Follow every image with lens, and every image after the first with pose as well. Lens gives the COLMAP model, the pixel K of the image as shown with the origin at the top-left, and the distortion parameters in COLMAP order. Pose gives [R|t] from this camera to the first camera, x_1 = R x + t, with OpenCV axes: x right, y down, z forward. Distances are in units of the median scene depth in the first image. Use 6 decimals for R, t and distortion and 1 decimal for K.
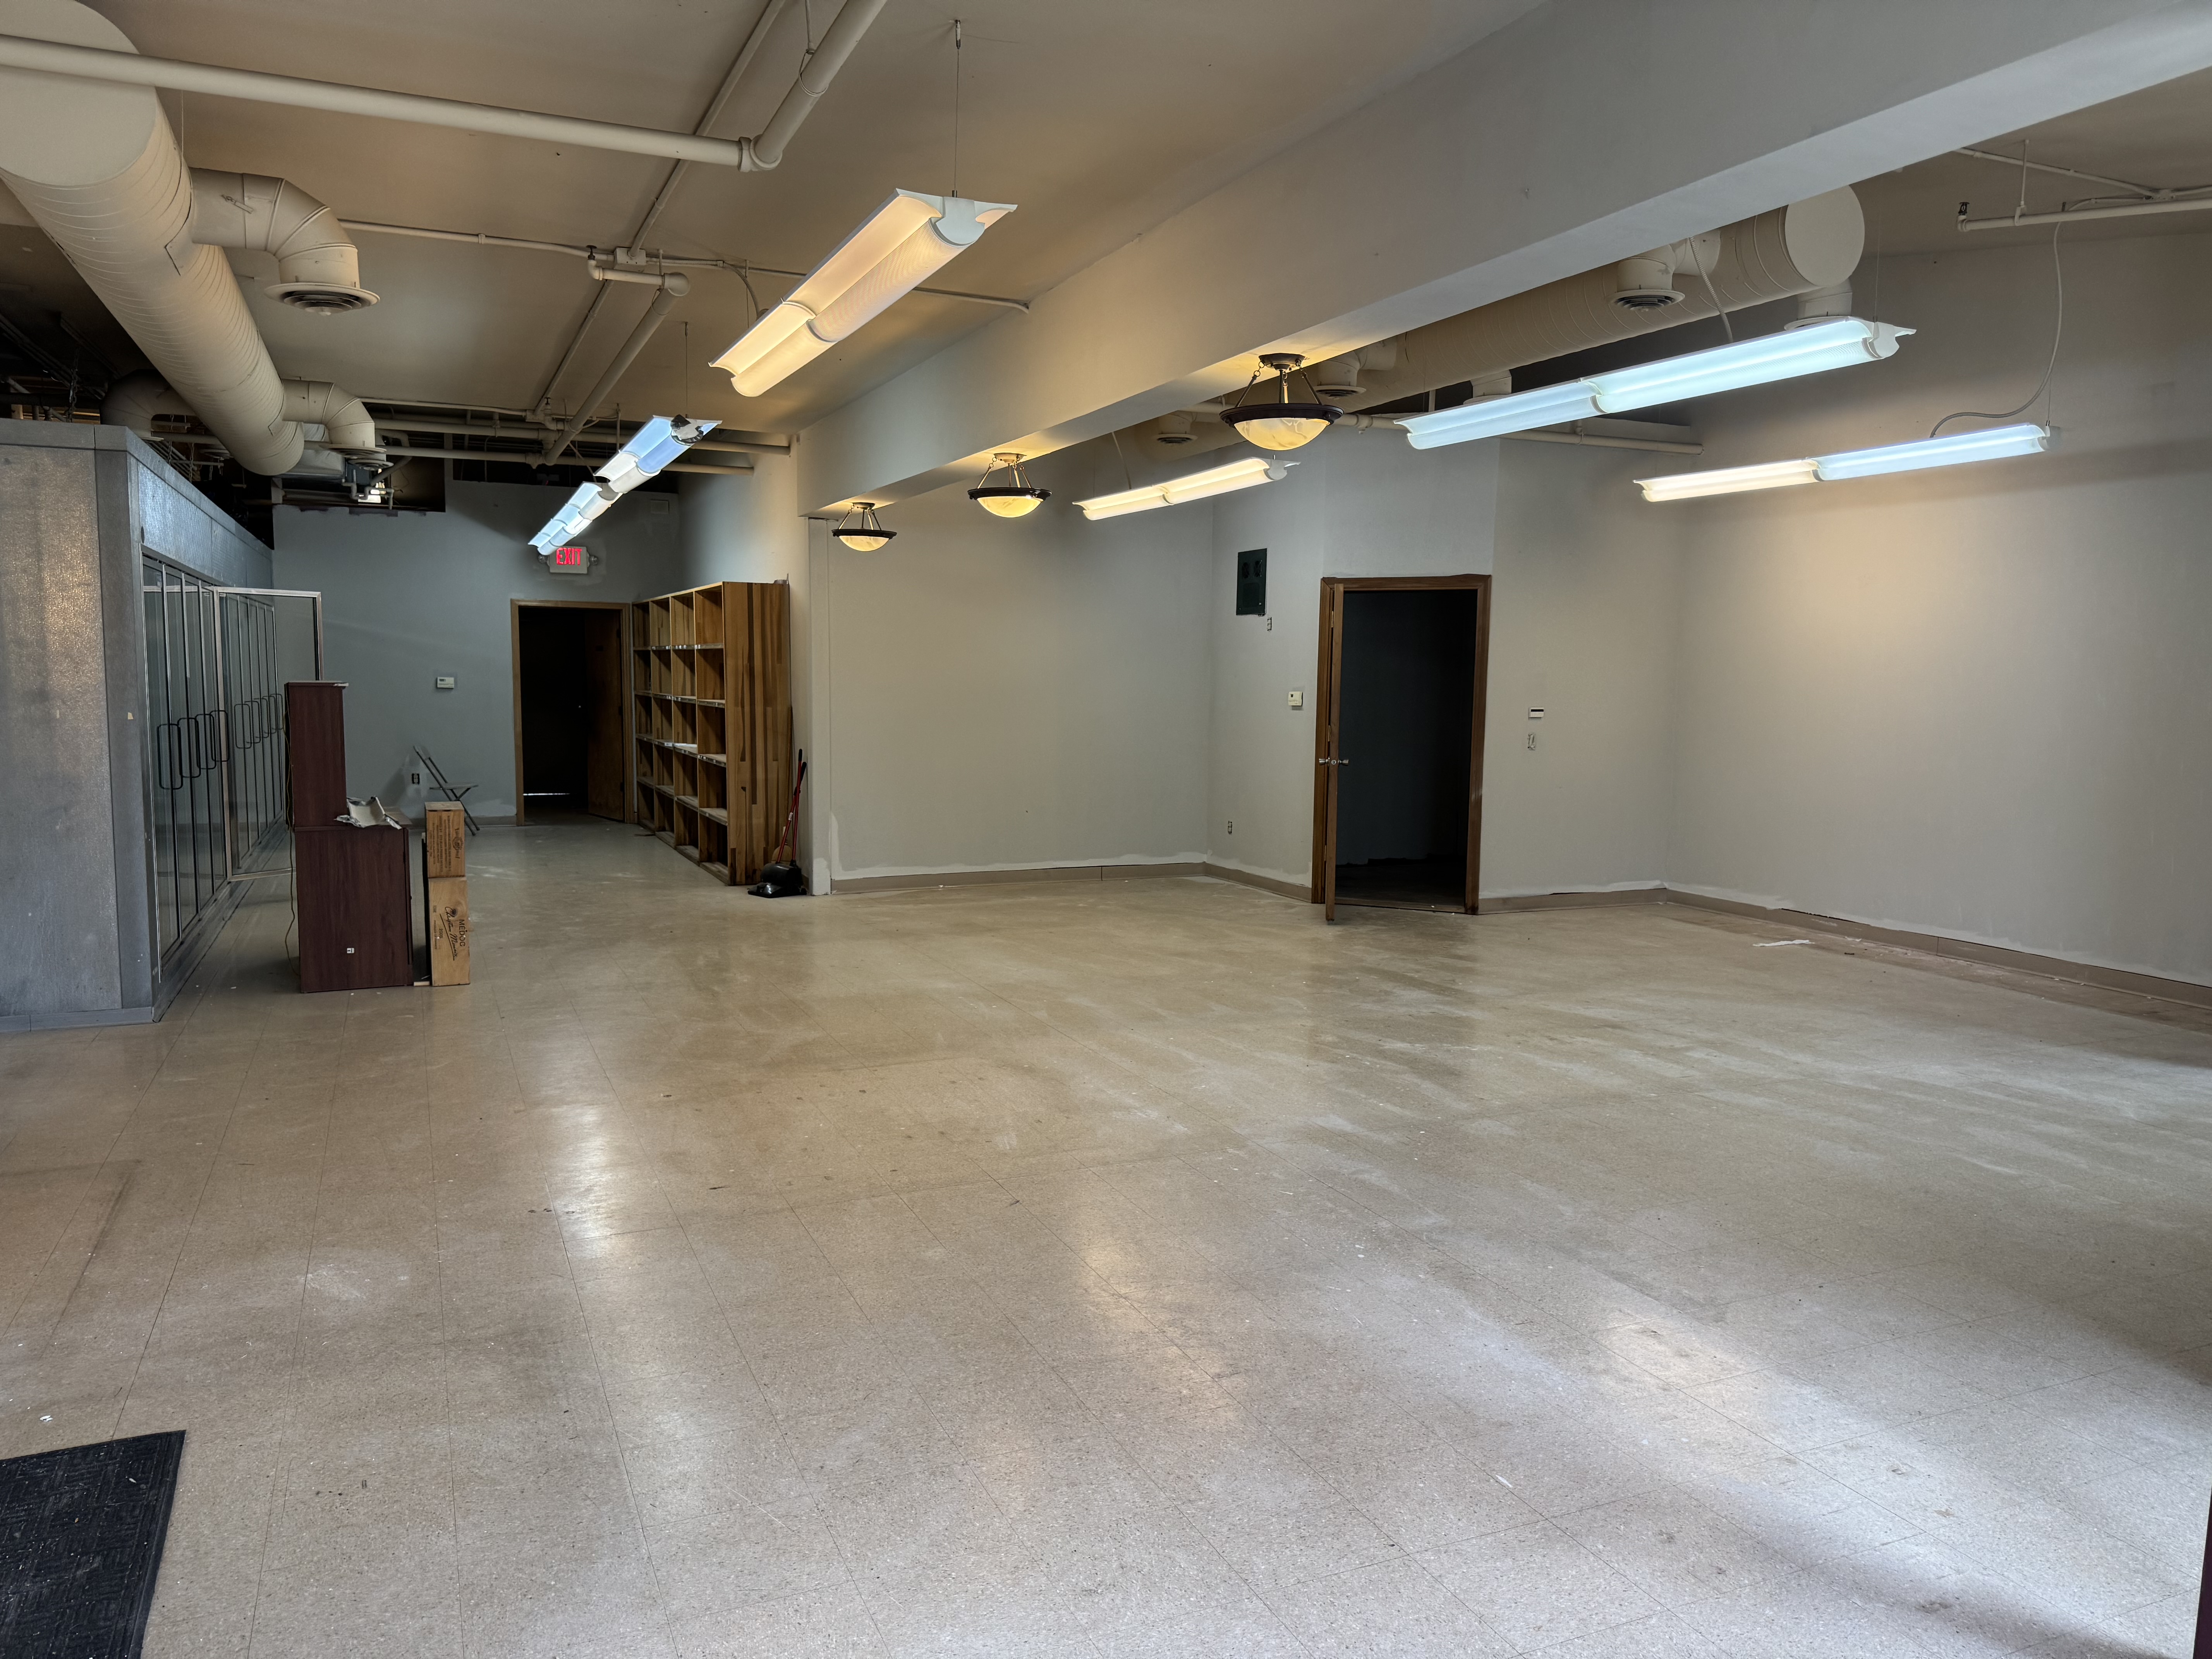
lens RADIAL K [[1564.4, 0, 1103.8], [0, 1564.4, 830.2], [0, 0, 1]] dist [0.076325, -0.101405]
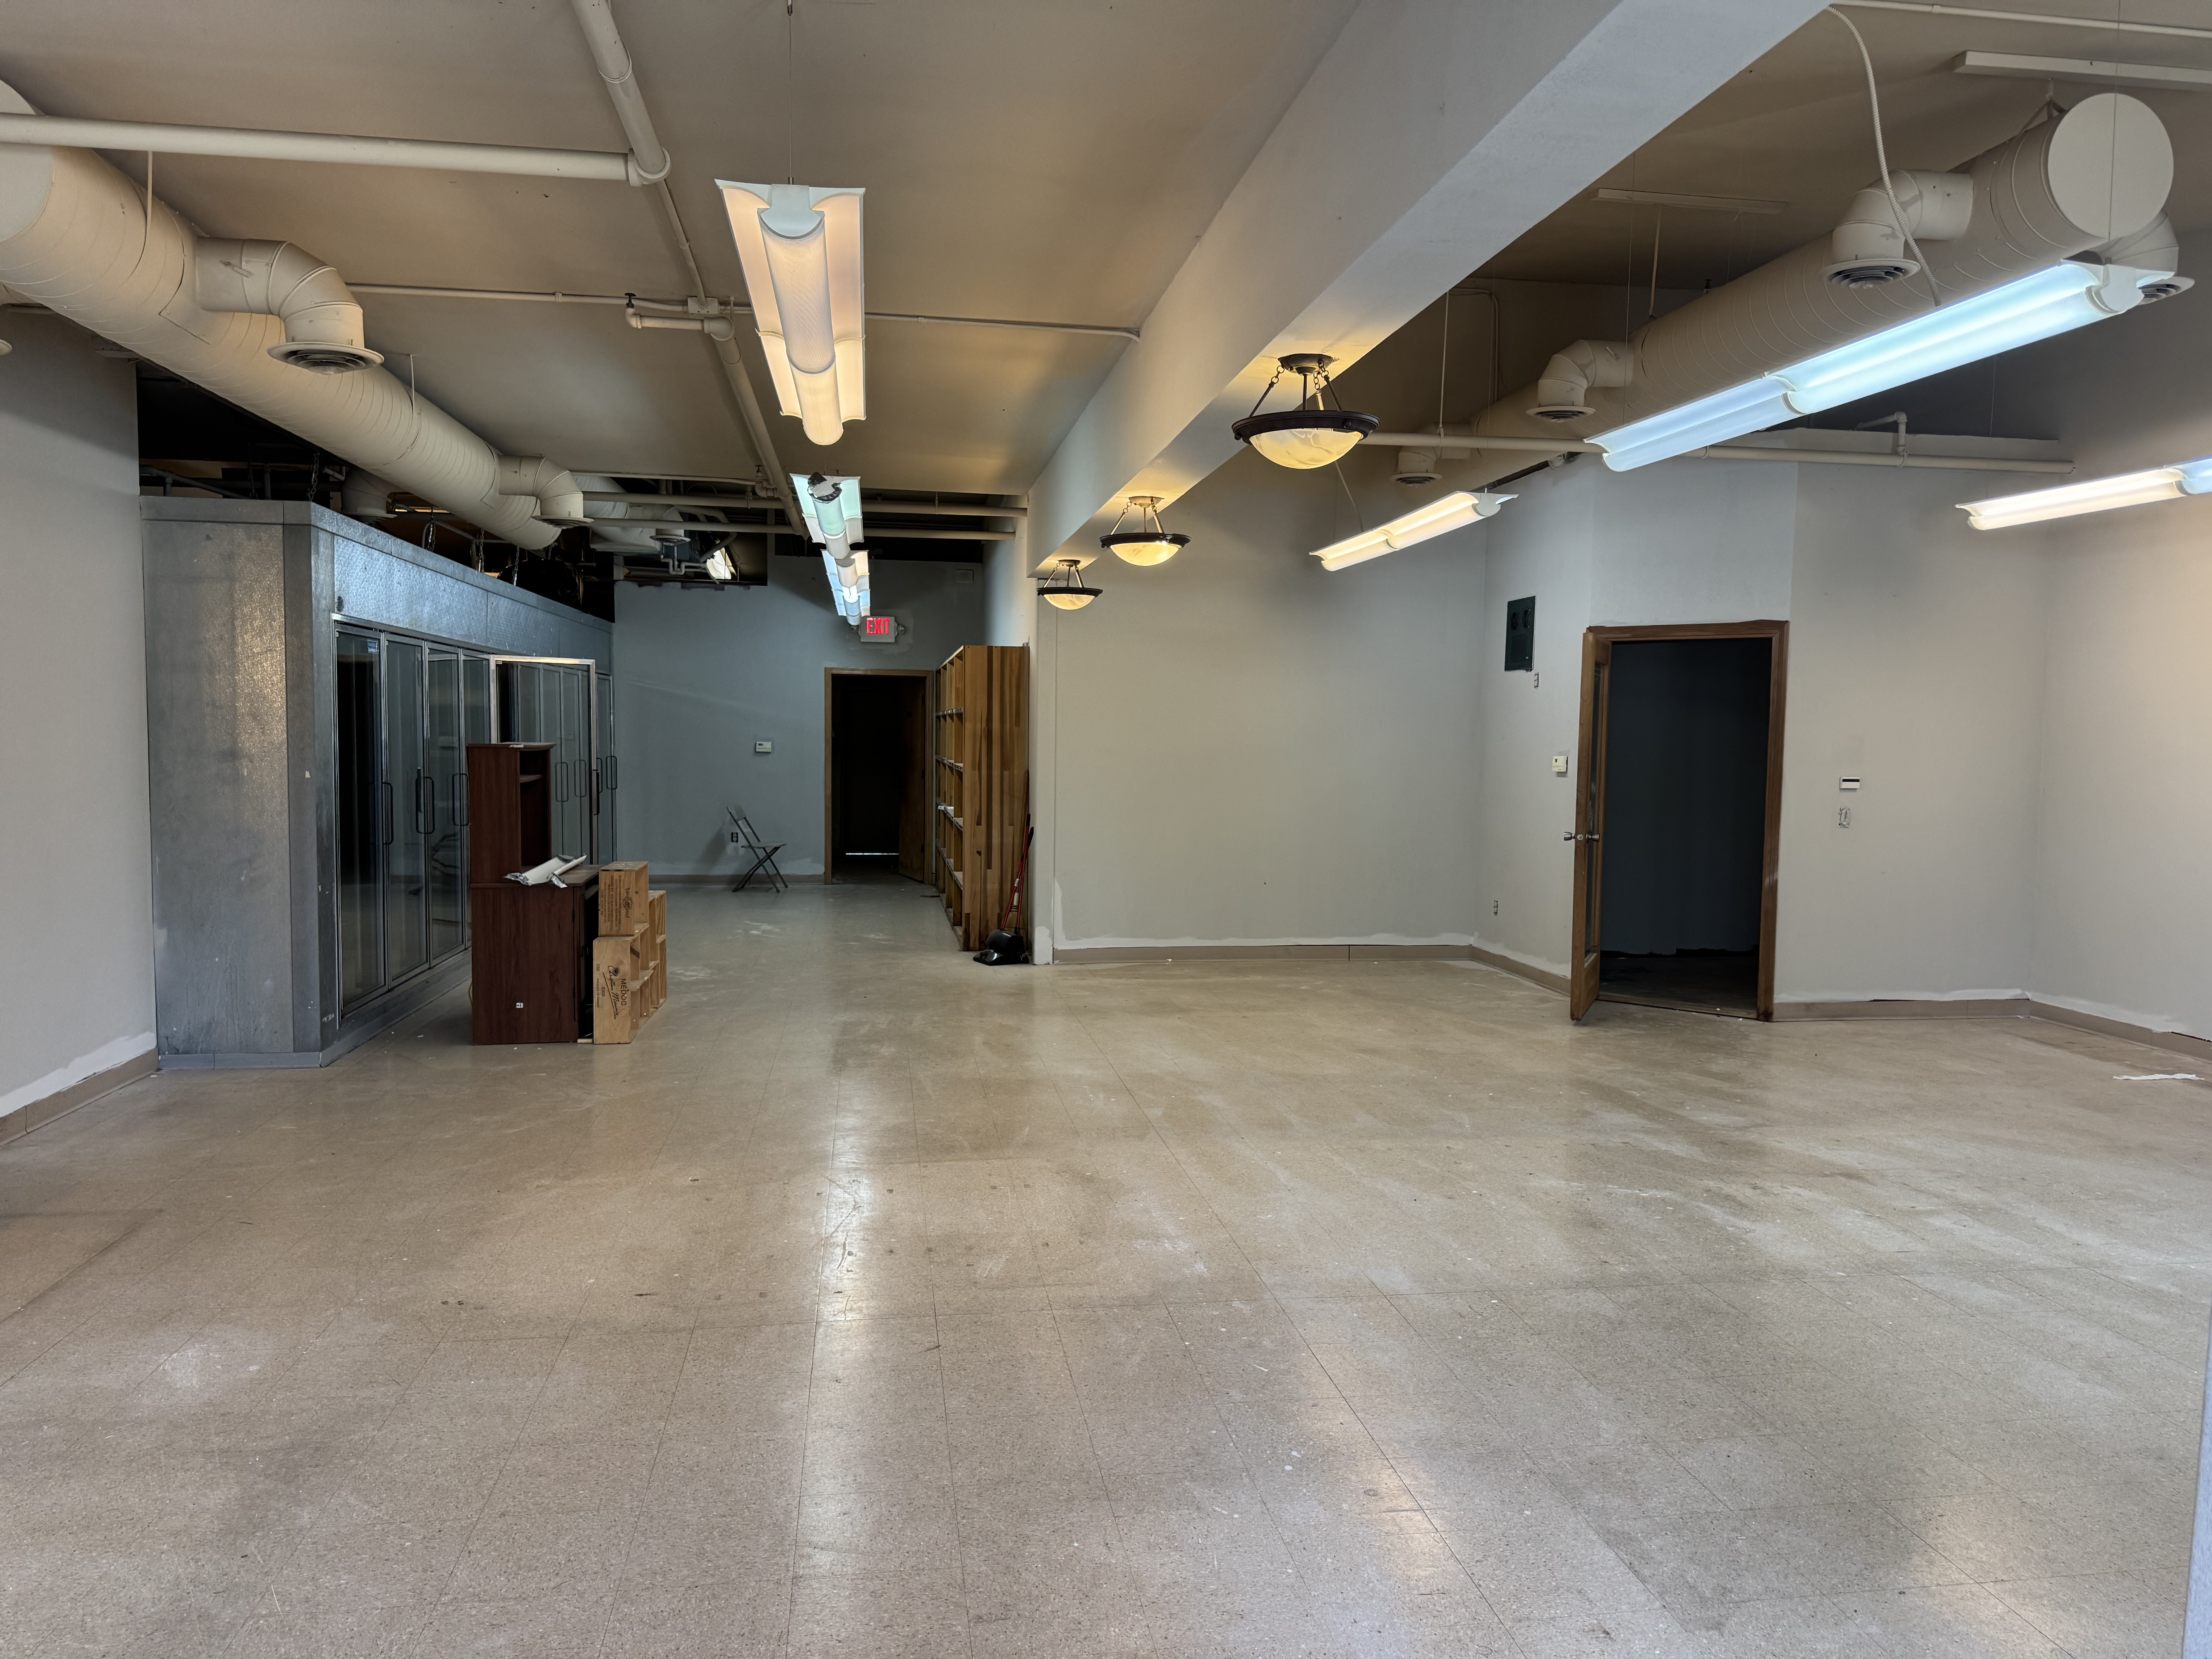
lens RADIAL K [[1566.3, 0, 1109.2], [0, 1566.3, 835.4], [0, 0, 1]] dist [0.051033, -0.061558]
pose [[0.964430, 0.018005, -0.263723, 0.141143], [-0.028040, 0.999017, -0.034338, -0.008148], [0.262845, 0.040512, 0.963987, 0.101670]]
